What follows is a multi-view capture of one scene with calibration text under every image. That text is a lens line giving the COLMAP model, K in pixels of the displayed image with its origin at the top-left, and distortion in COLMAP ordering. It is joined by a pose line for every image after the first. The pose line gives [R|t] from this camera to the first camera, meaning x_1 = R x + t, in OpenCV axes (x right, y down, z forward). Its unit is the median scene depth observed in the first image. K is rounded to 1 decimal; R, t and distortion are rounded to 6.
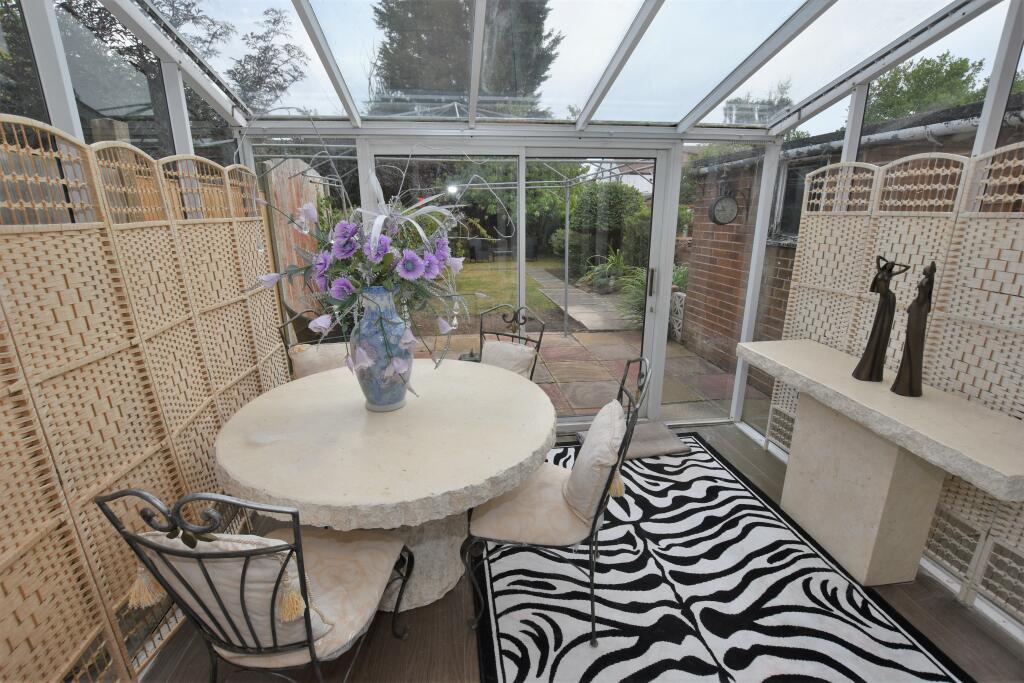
lens RADIAL K [[450.7, 0, 512.0], [0, 450.7, 341.5], [0, 0, 1]] dist [-0.001642, -0.000182]
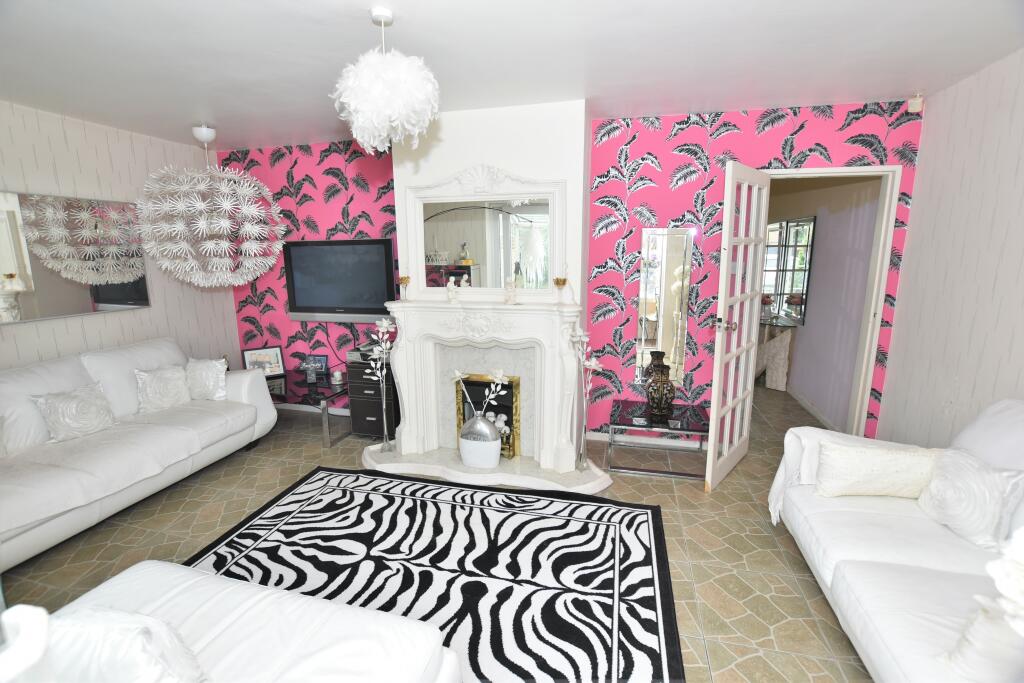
lens RADIAL K [[450.7, 0, 512.0], [0, 450.7, 341.5], [0, 0, 1]] dist [-0.001642, -0.000182]
pose [[0.383607, -0.181094, 0.905567, -0.509107], [0.265567, 0.960797, 0.079642, -0.052292], [-0.884488, 0.209938, 0.416661, 0.254655]]
